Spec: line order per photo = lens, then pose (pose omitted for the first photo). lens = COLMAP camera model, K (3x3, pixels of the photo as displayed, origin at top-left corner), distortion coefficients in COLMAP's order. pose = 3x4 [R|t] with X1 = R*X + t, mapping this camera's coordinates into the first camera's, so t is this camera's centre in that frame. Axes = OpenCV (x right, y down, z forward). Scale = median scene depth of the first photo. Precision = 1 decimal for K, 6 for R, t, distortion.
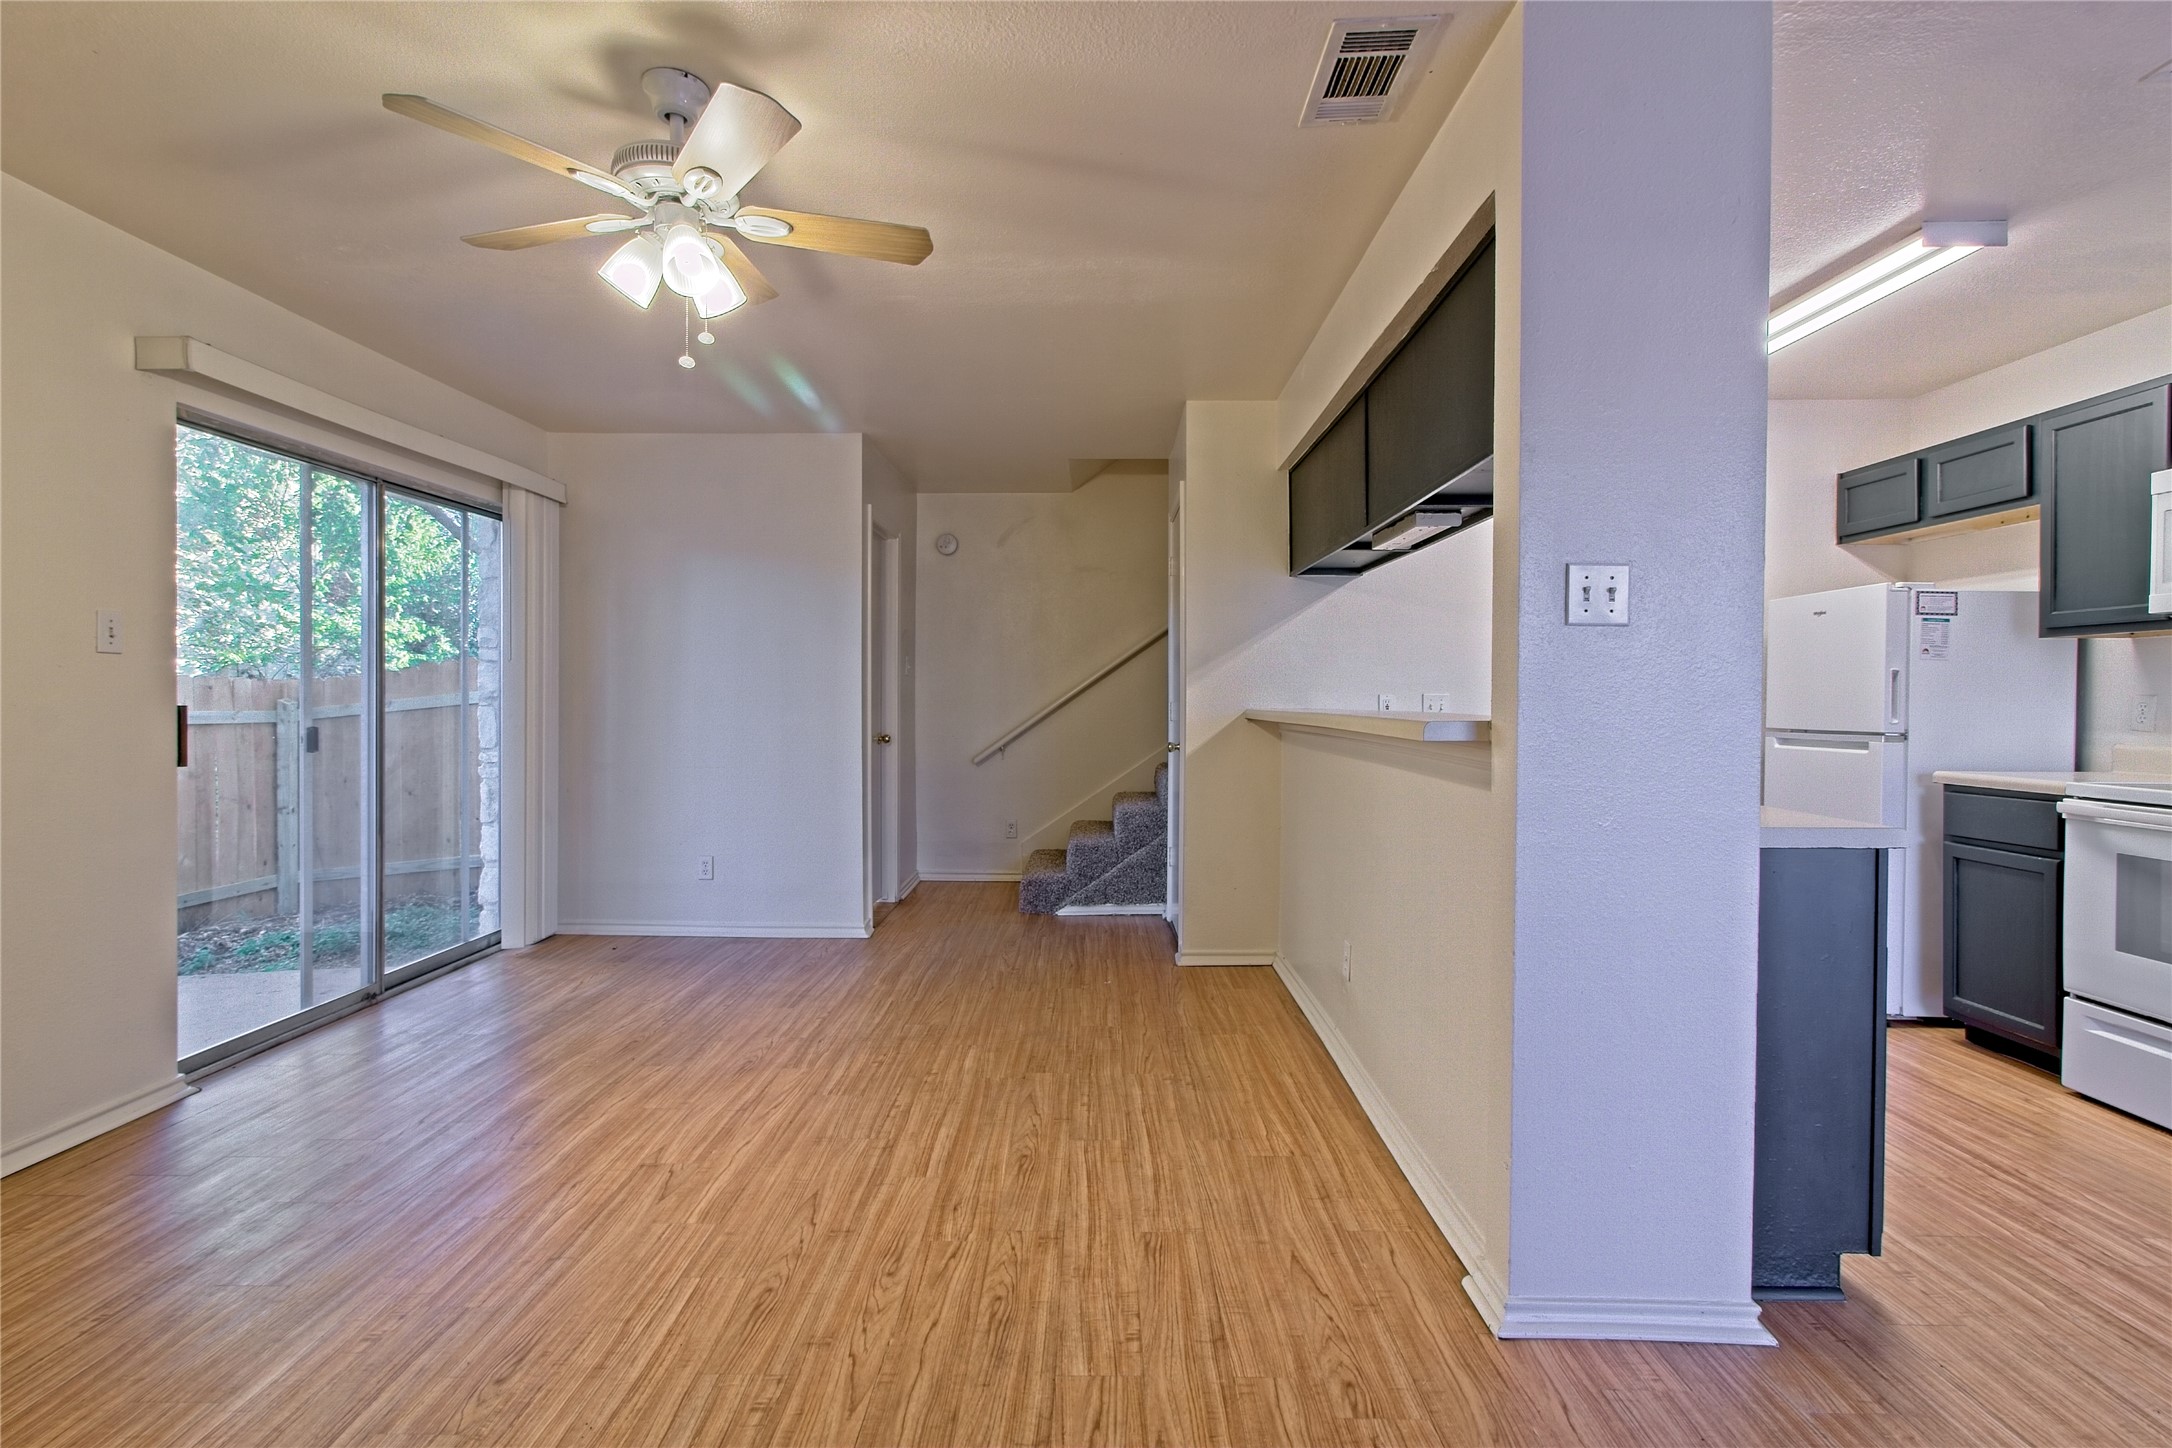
lens RADIAL K [[1002.2, 0, 1075.1], [0, 1002.2, 700.6], [0, 0, 1]] dist [-0.006050, 0.004010]
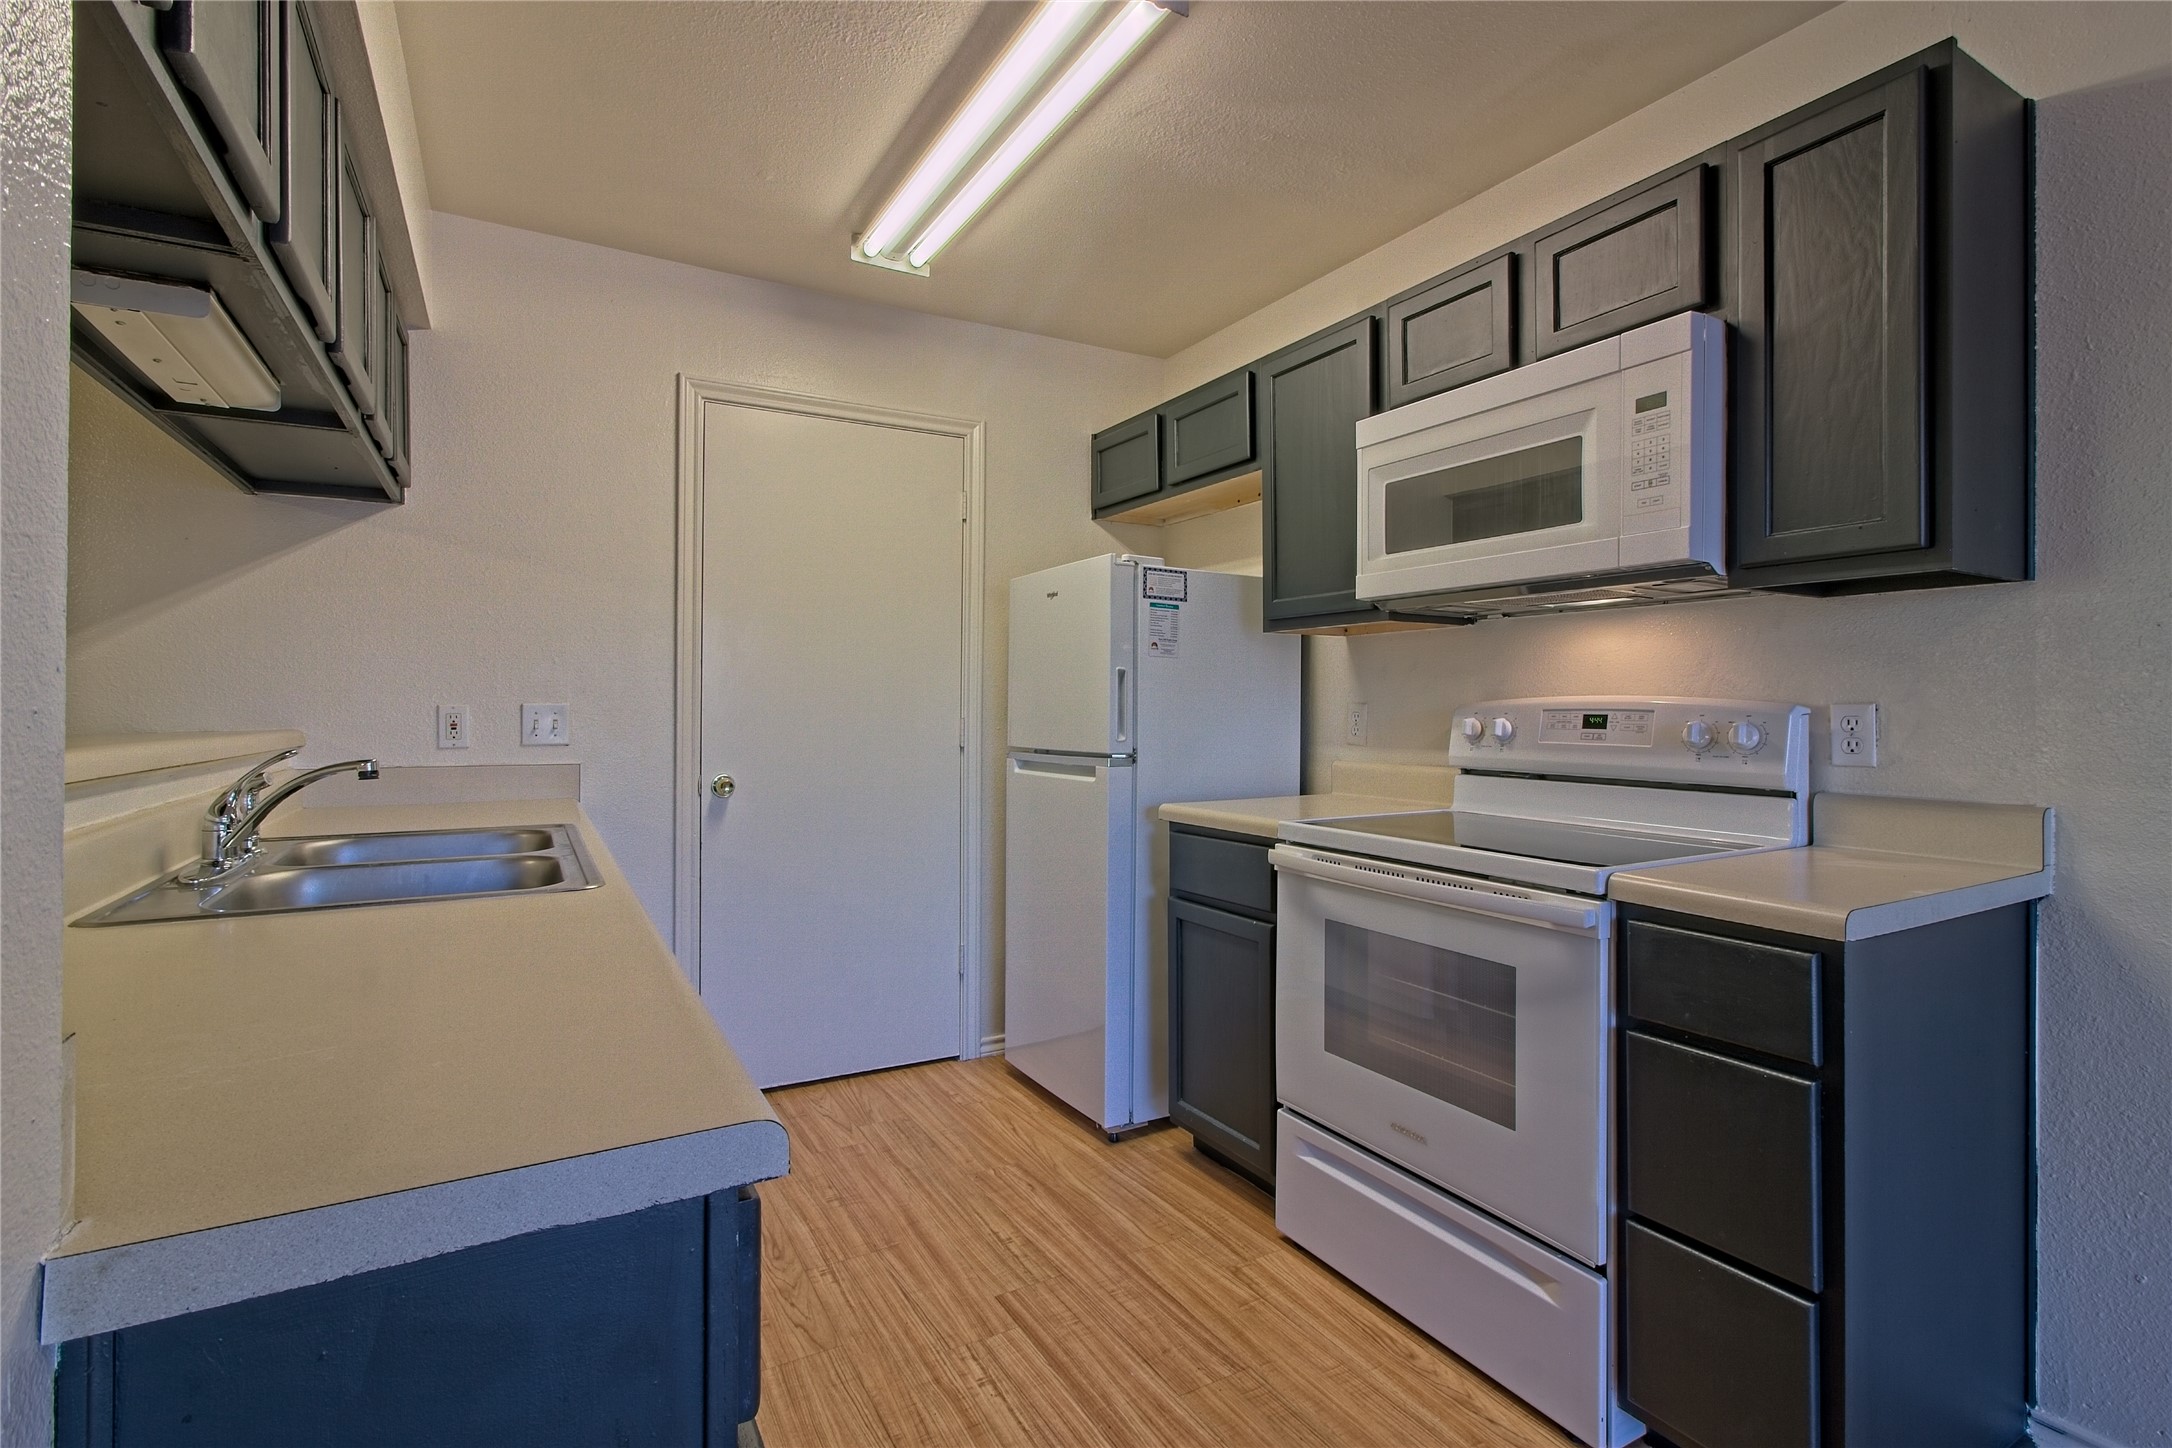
lens RADIAL K [[1002.2, 0, 1070.7], [0, 1002.2, 712.0], [0, 0, 1]] dist [-0.006050, 0.004010]
pose [[0.863443, -0.016365, 0.504181, 0.462156], [0.011853, 0.999856, 0.012156, -0.010403], [-0.504307, -0.004520, 0.863512, 0.414724]]
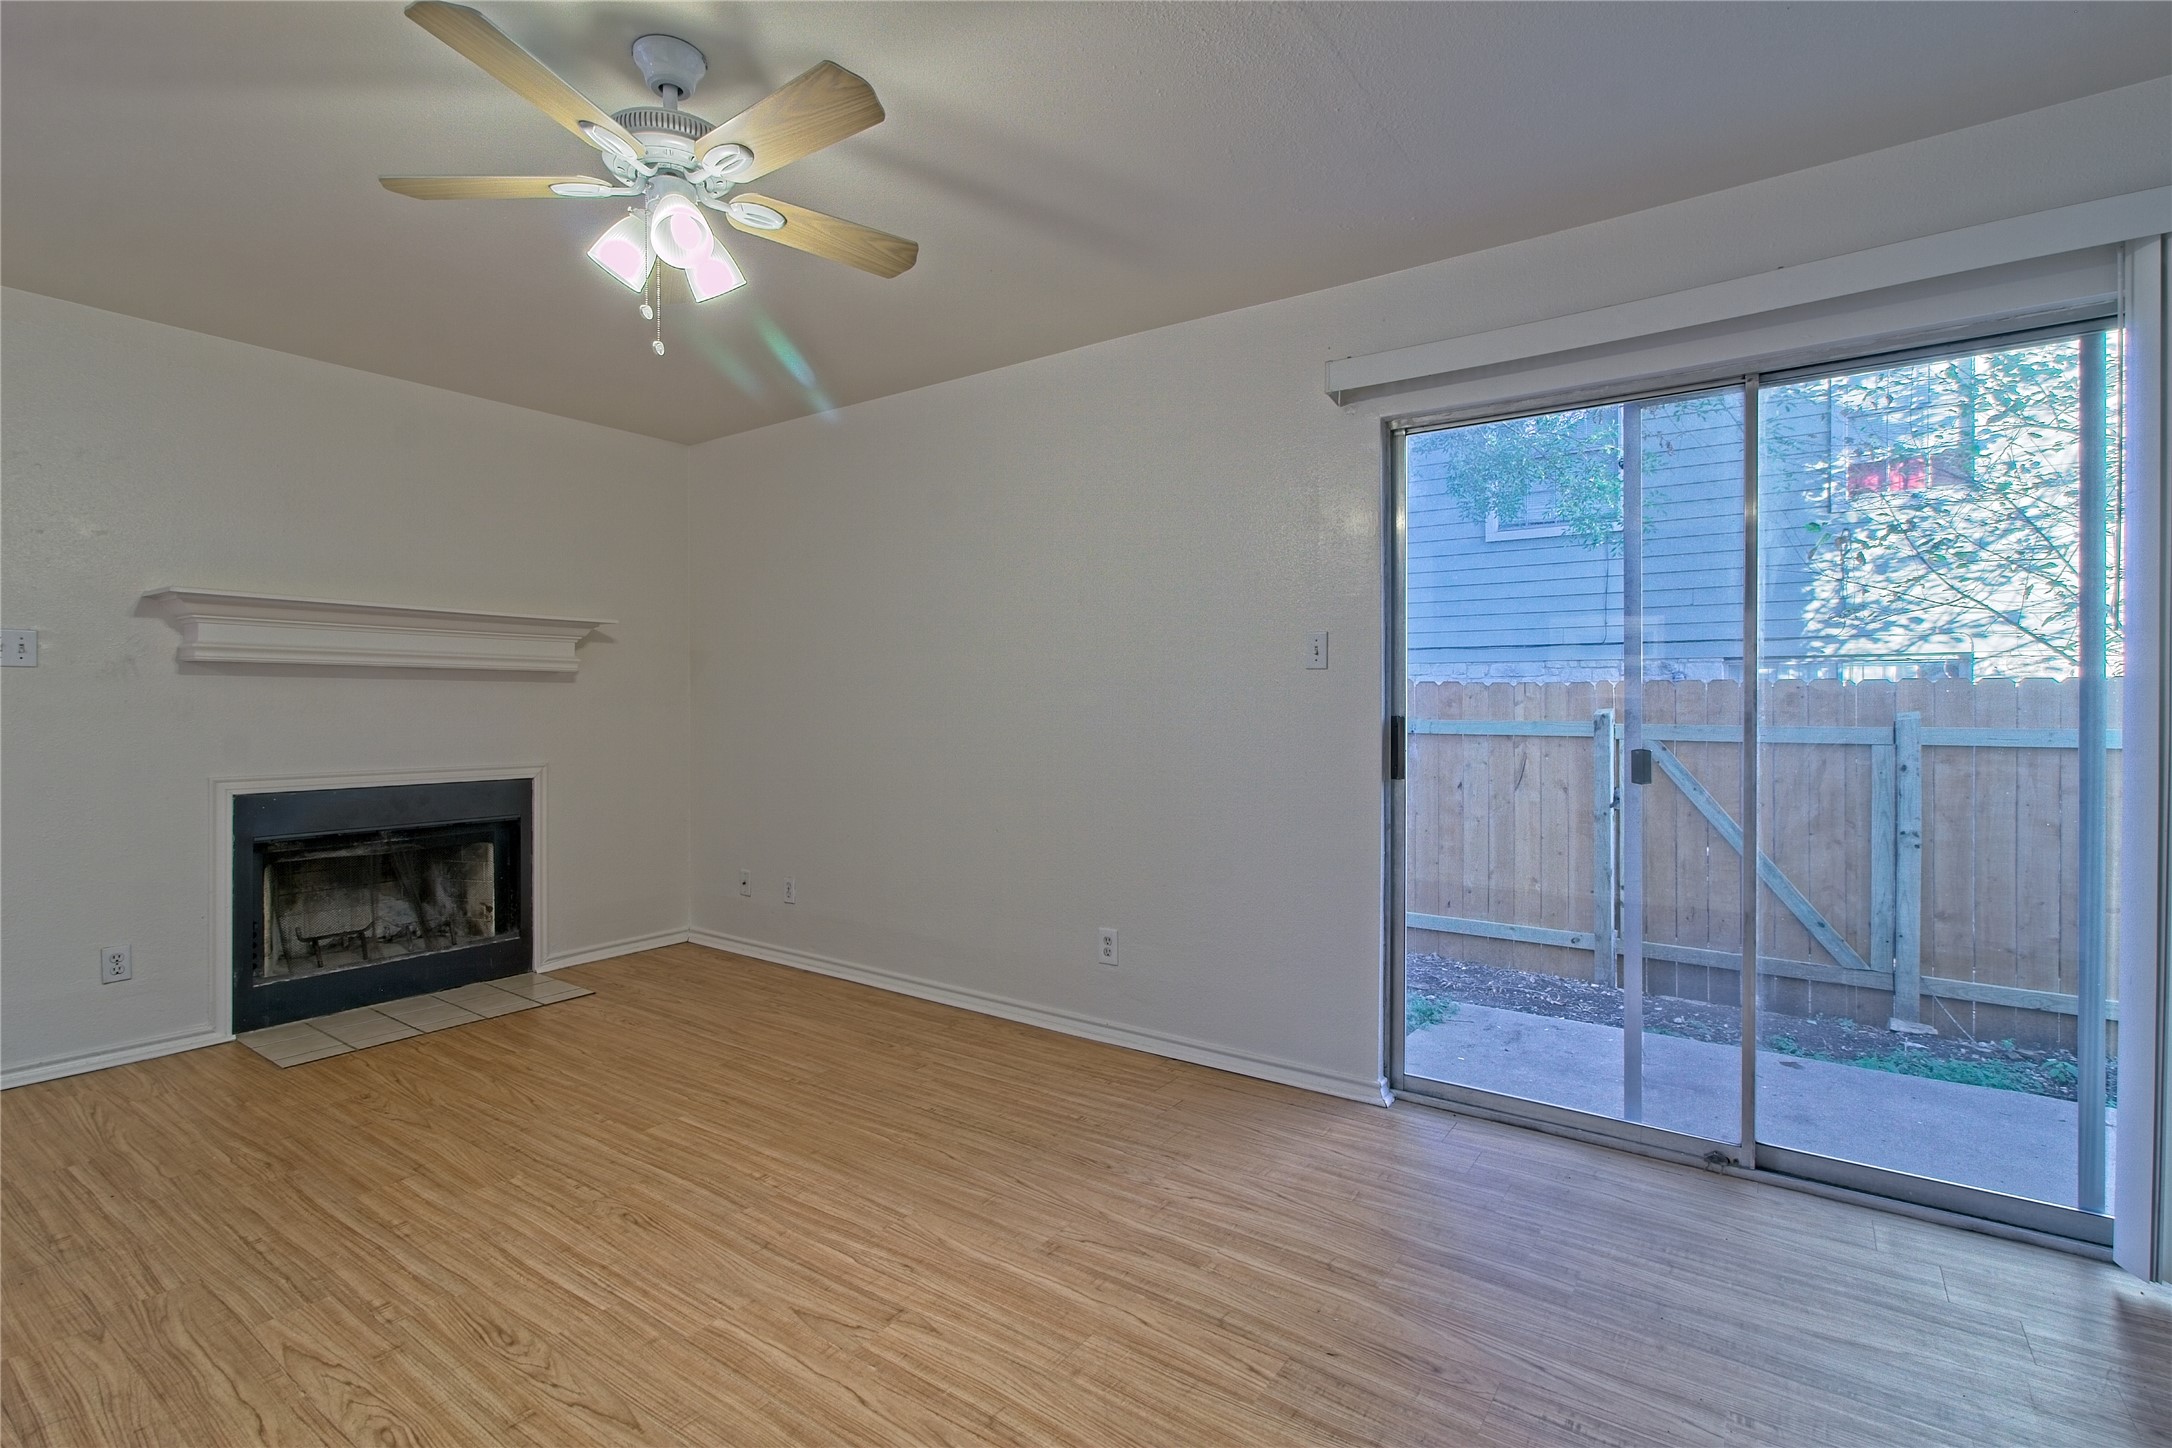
lens RADIAL K [[1002.2, 0, 1082.6], [0, 1002.2, 711.7], [0, 0, 1]] dist [-0.006050, 0.004010]
pose [[-0.561574, 0.001776, -0.827424, 0.105426], [-0.006697, 0.999955, 0.006692, -0.005271], [0.827399, 0.009299, -0.561537, 1.252425]]
